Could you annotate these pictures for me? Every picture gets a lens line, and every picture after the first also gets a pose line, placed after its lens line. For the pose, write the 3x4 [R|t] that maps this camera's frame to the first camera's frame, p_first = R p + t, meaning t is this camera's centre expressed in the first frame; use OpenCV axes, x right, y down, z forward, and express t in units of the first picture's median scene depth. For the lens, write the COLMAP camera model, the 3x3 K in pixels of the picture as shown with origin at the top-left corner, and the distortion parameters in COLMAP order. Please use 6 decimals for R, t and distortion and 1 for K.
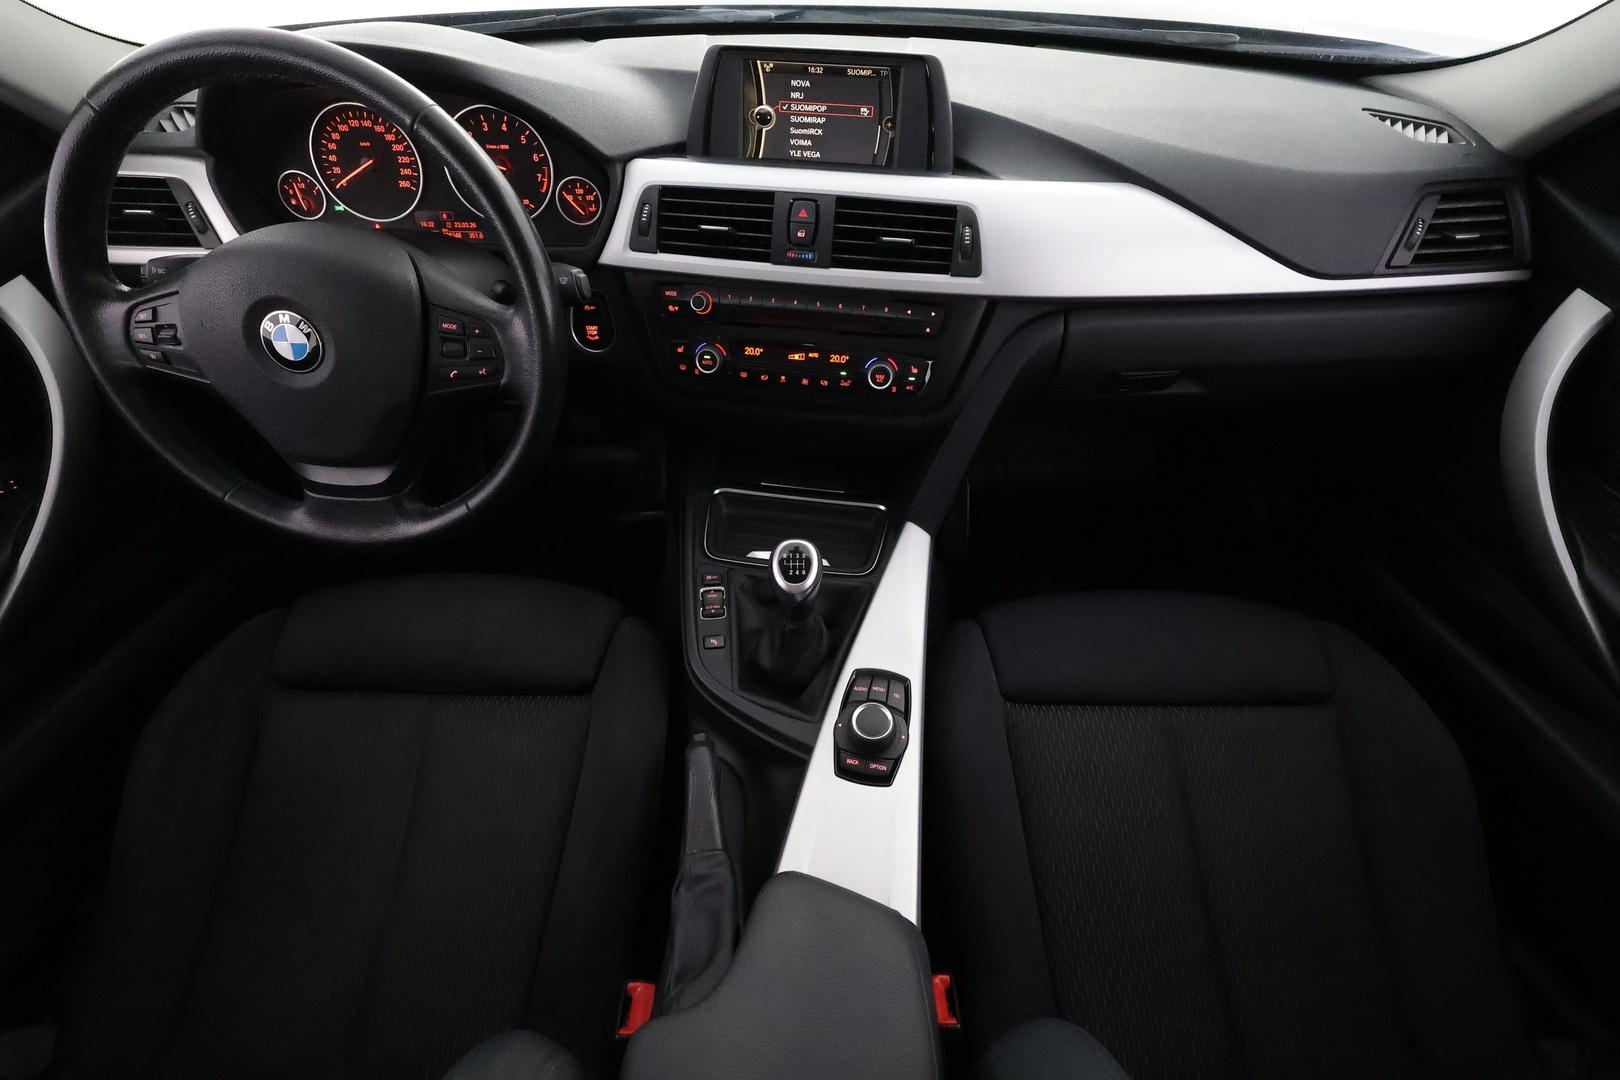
lens RADIAL K [[739.5, 0, 812.7], [0, 739.5, 531.9], [0, 0, 1]] dist [0.002120, -0.000285]
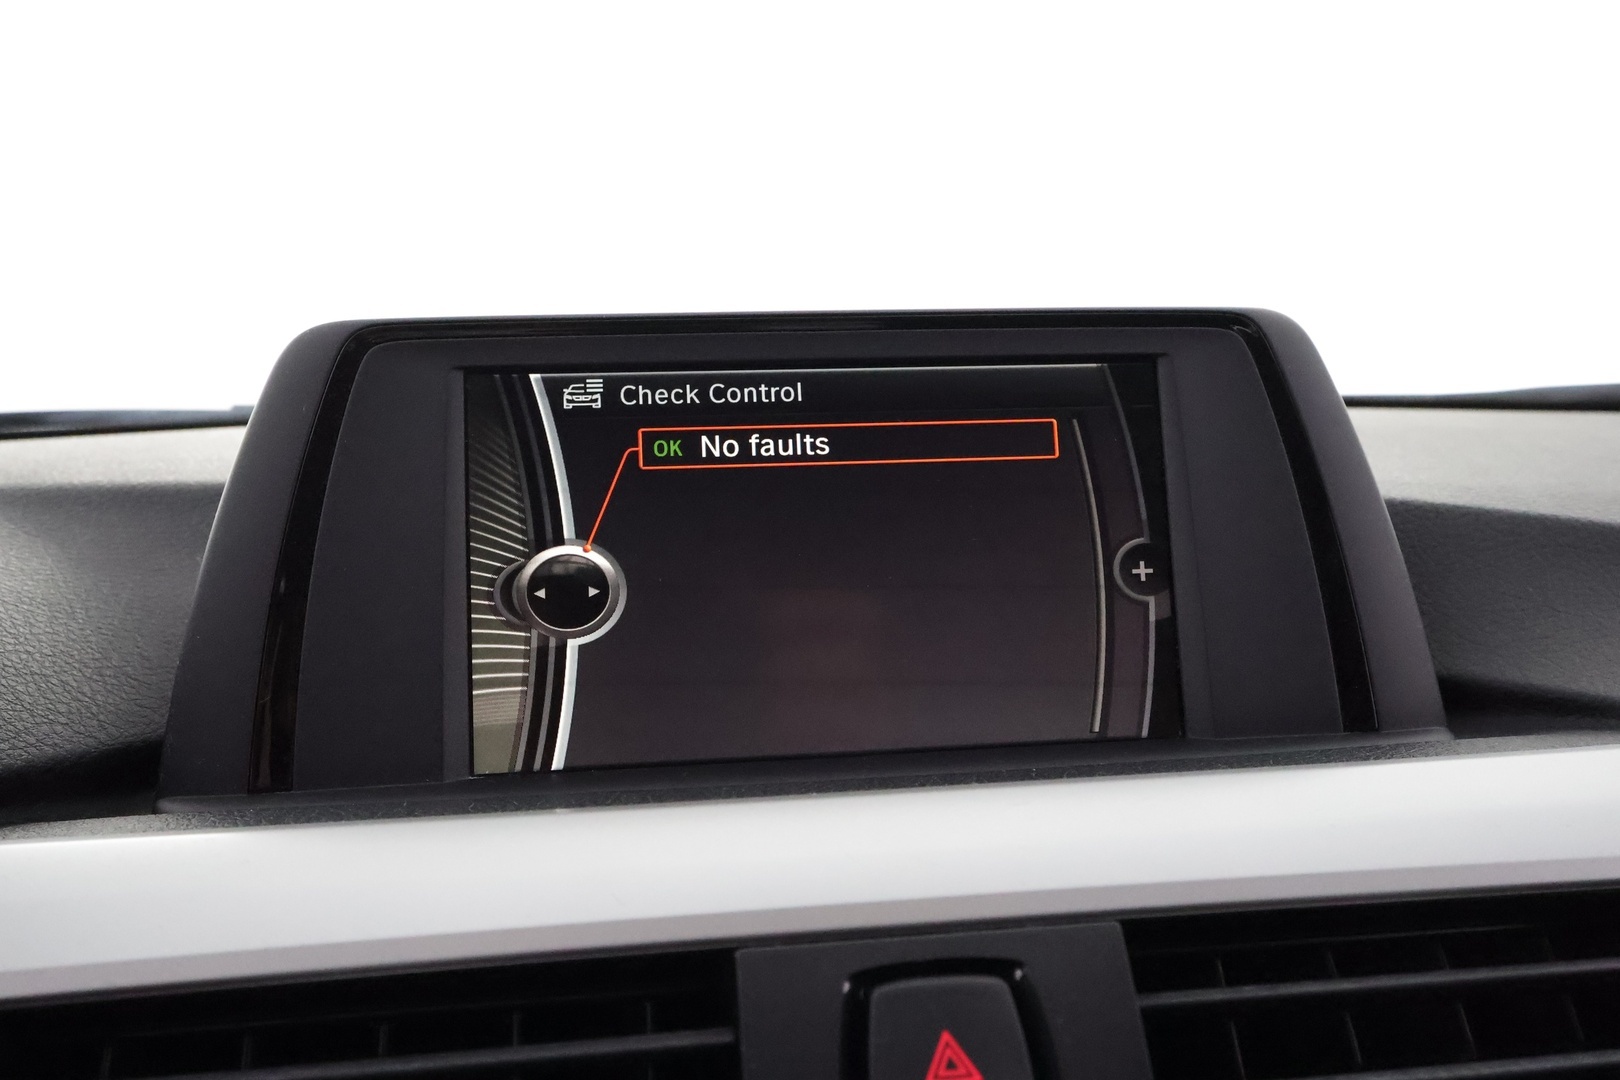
lens RADIAL K [[1244.1, 0, 815.0], [0, 1244.1, 535.6], [0, 0, 1]] dist [-0.000849, -0.012409]
pose [[0.960200, -0.059595, 0.272881, -0.094690], [0.213636, 0.786059, -0.580061, -0.352733], [-0.179932, 0.615272, 0.767506, 0.705906]]
